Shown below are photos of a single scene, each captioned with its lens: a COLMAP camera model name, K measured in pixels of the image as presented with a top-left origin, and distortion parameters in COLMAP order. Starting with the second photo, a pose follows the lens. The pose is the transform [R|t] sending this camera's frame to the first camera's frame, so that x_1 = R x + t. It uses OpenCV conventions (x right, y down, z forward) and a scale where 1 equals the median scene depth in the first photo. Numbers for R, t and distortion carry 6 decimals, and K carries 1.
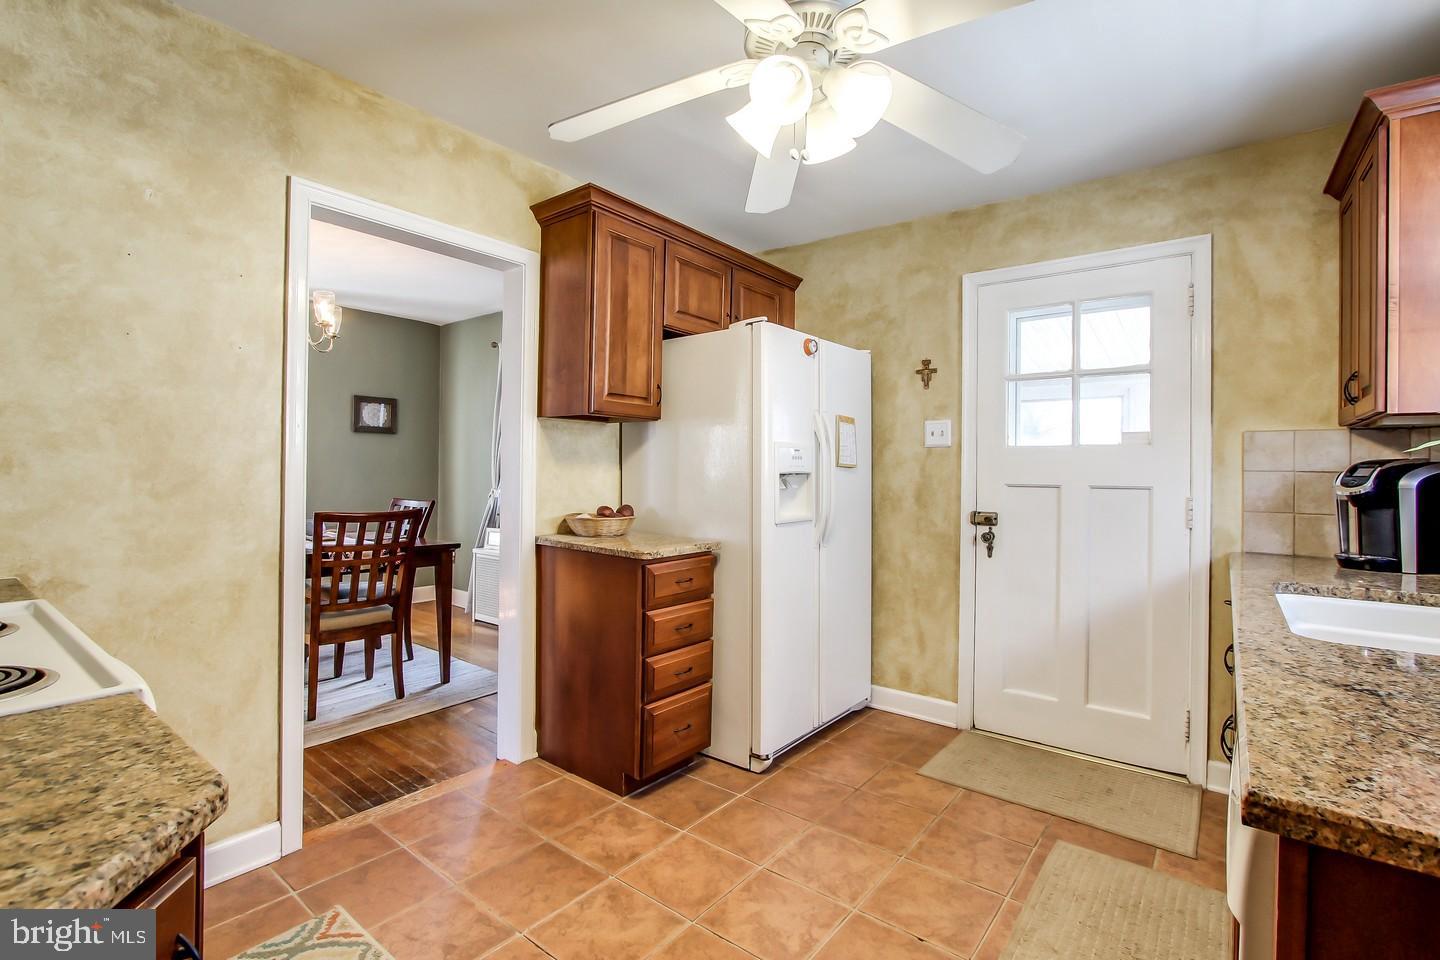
lens RADIAL K [[665.0, 0, 732.9], [0, 665.0, 465.5], [0, 0, 1]] dist [-0.003152, 0.000239]
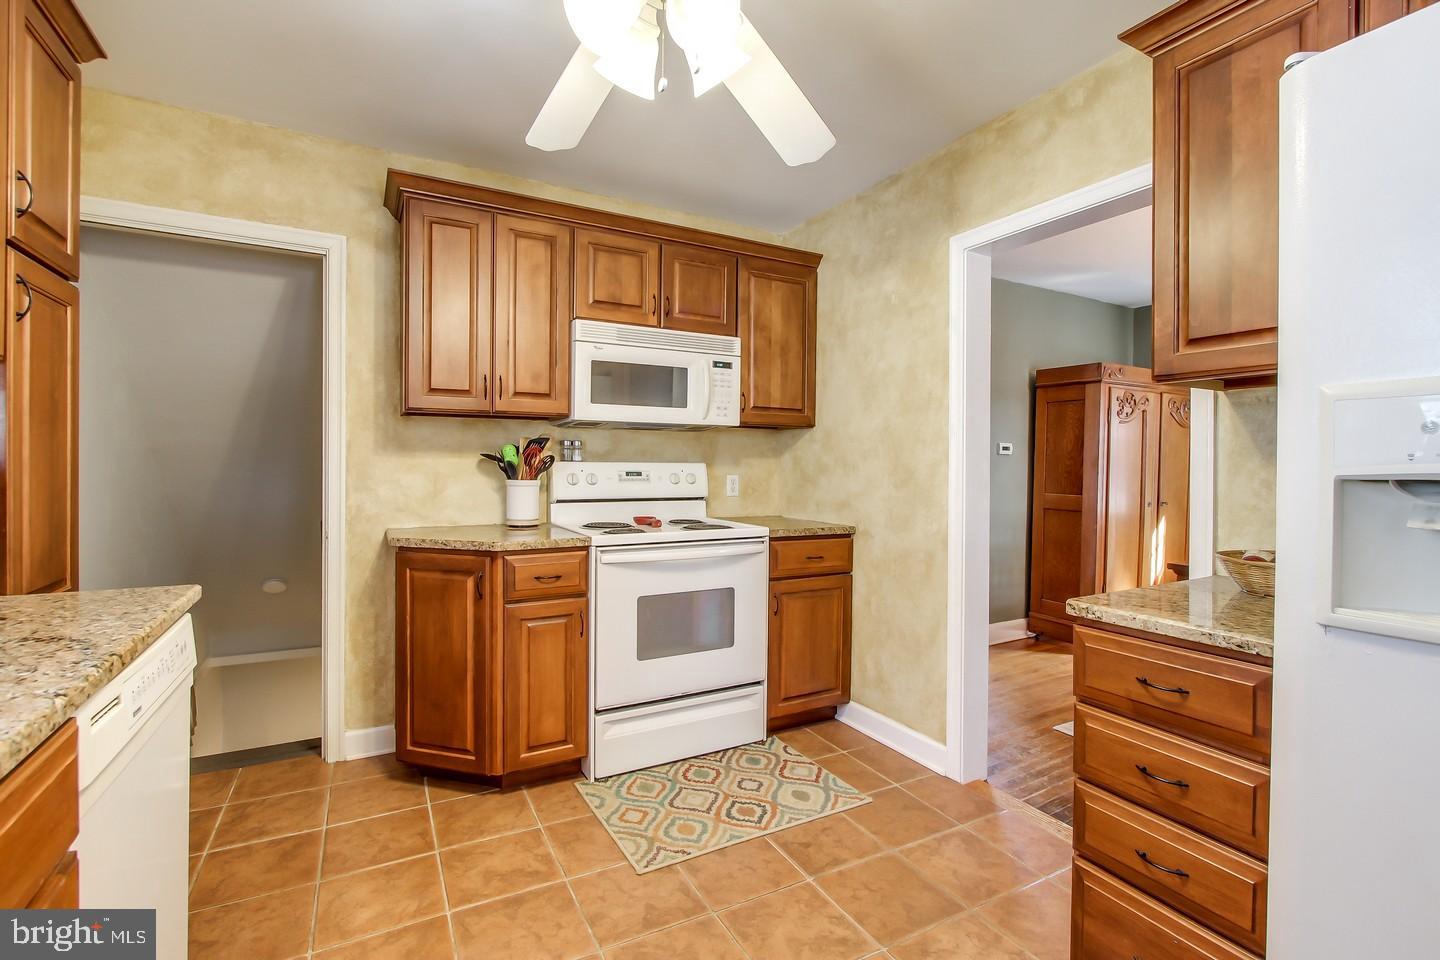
lens RADIAL K [[660.9, 0, 718.3], [0, 660.9, 464.9], [0, 0, 1]] dist [-0.000784, -0.000021]
pose [[-0.399948, -0.016209, -0.916395, 0.505579], [-0.011197, 0.999855, -0.012798, 0.012693], [0.916470, 0.005142, -0.400071, 0.846136]]
